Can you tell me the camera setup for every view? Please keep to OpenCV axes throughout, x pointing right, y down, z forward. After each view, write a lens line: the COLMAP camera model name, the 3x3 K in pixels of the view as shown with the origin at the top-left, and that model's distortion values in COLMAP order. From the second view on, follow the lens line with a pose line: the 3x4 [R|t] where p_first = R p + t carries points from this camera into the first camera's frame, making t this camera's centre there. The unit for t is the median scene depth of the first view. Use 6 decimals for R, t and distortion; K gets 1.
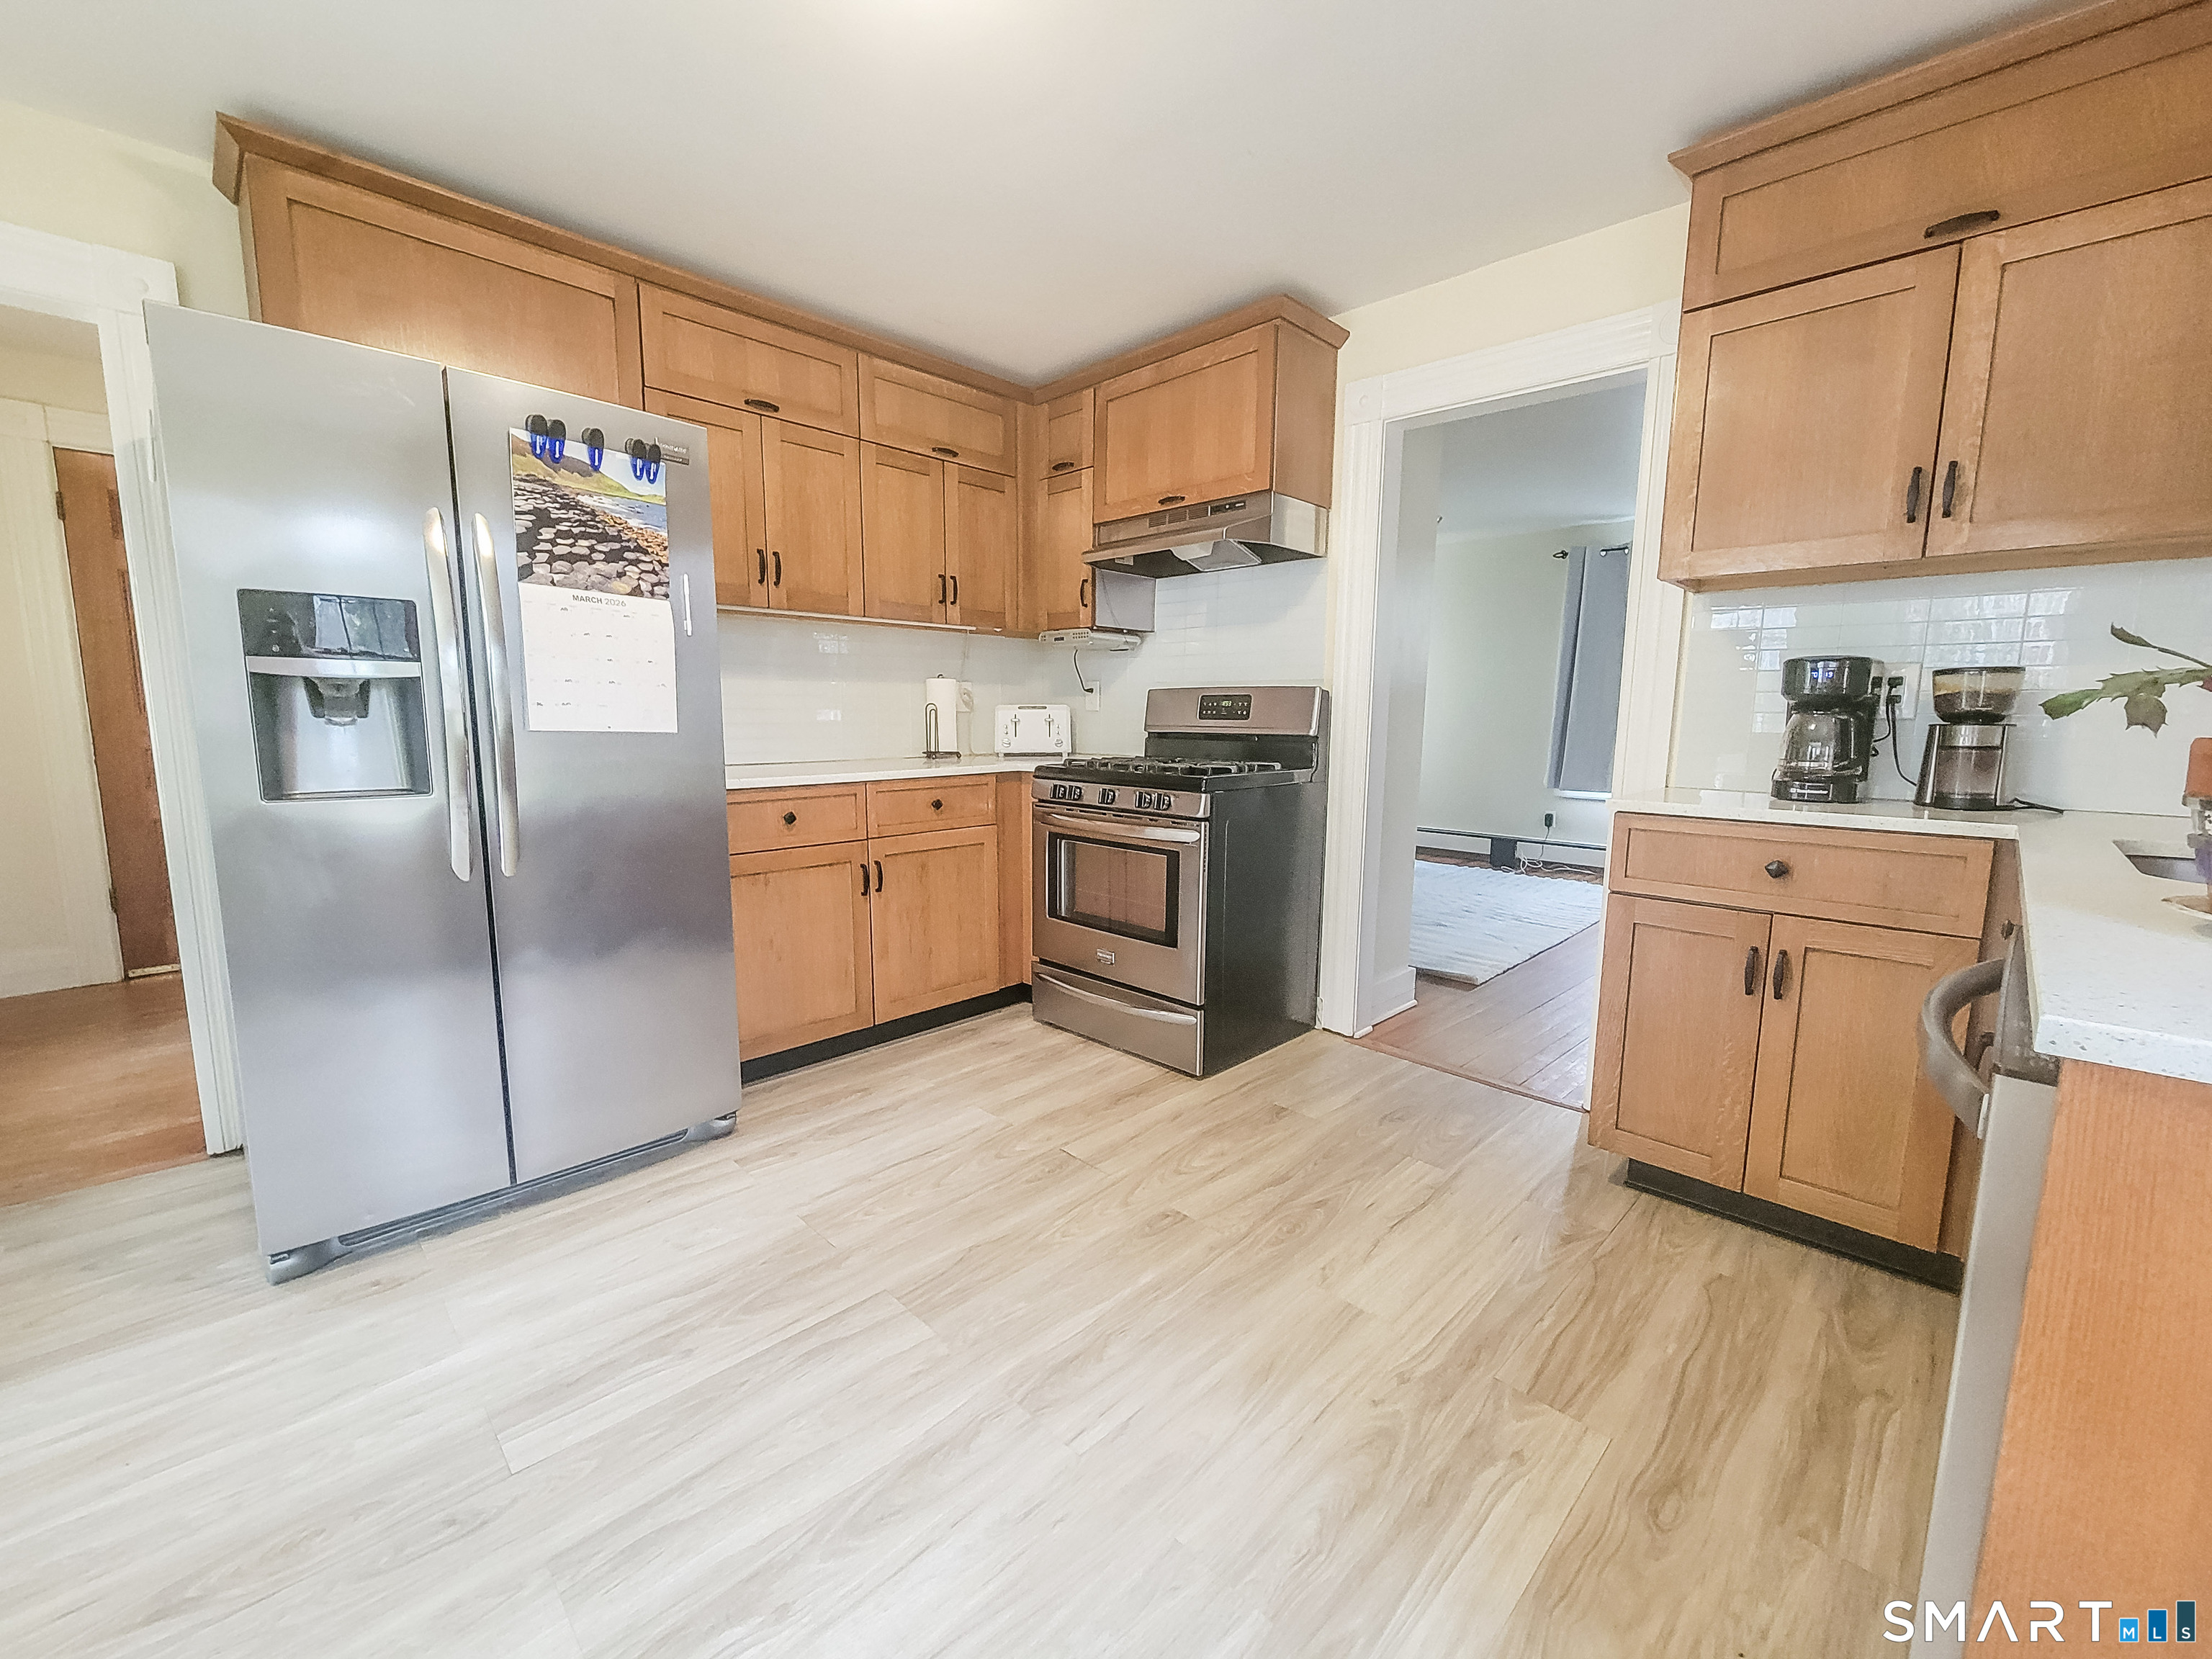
lens RADIAL K [[895.8, 0, 1104.2], [0, 895.8, 832.3], [0, 0, 1]] dist [-0.001278, -0.000675]
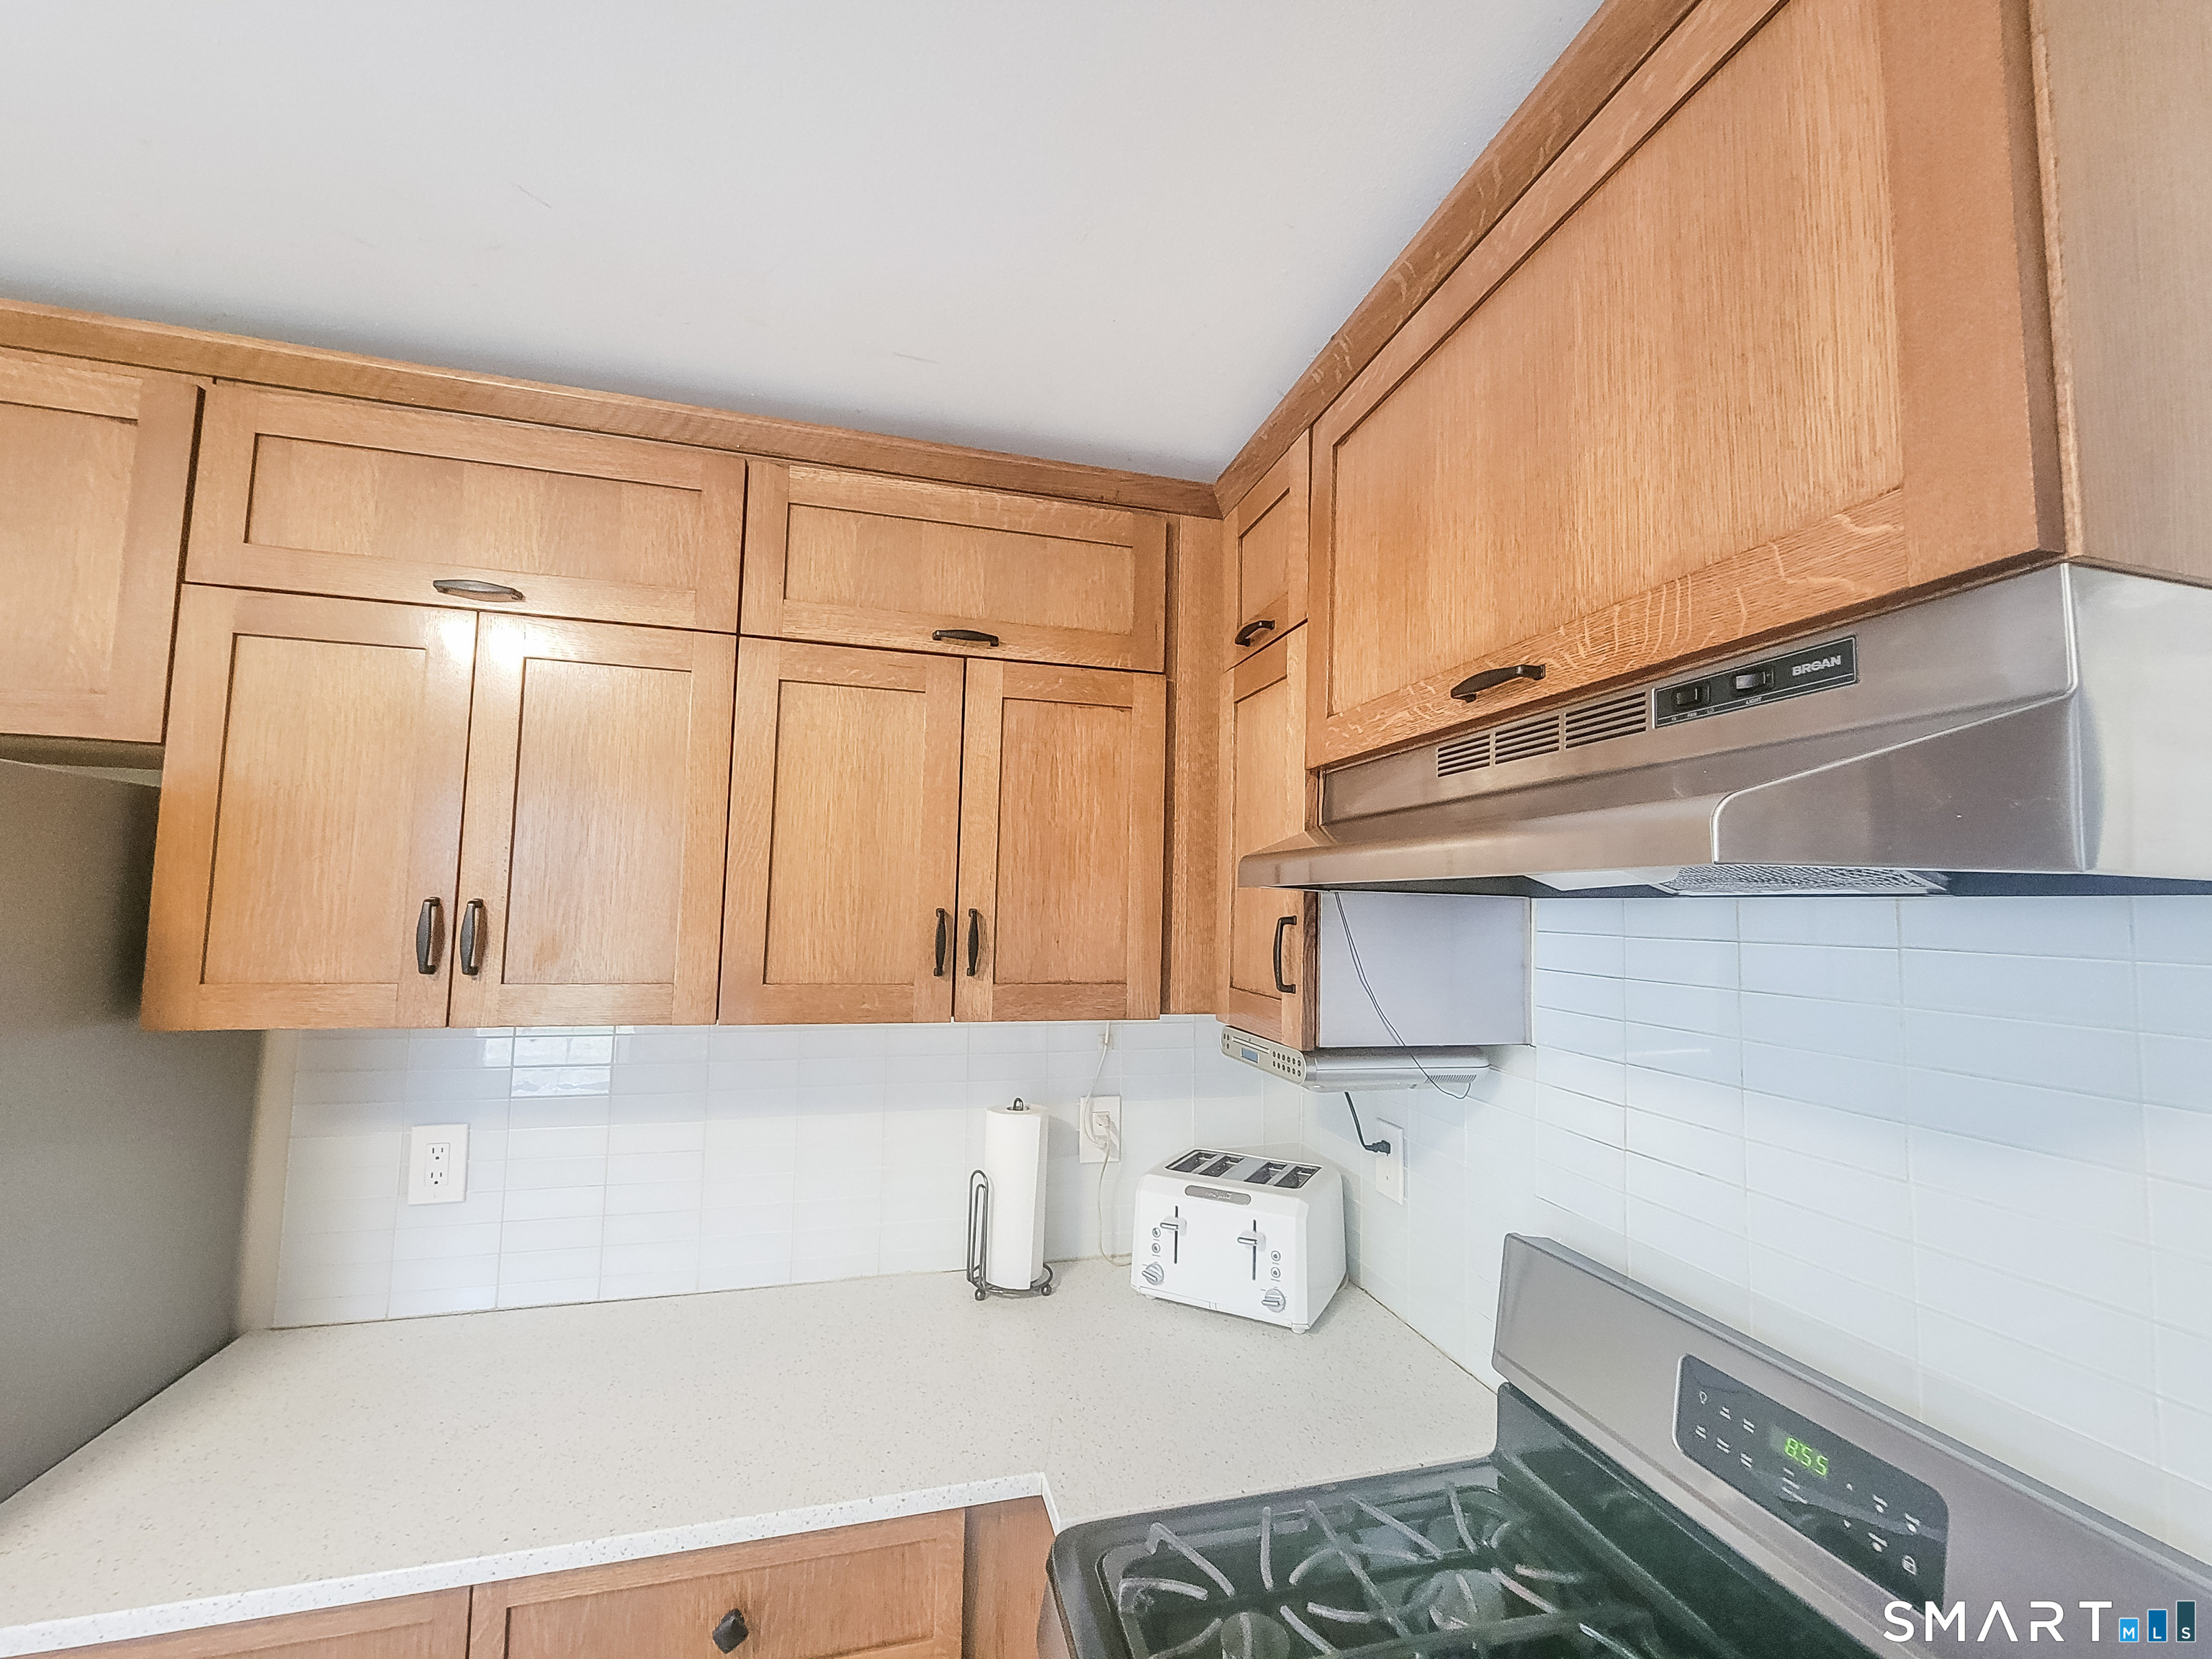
lens RADIAL K [[895.8, 0, 1104.1], [0, 895.8, 833.3], [0, 0, 1]] dist [-0.001278, -0.000675]
pose [[0.862475, -0.029817, -0.505220, 0.104099], [-0.083291, 0.976289, -0.199806, -0.252305], [0.499198, 0.214408, 0.839542, 0.696073]]
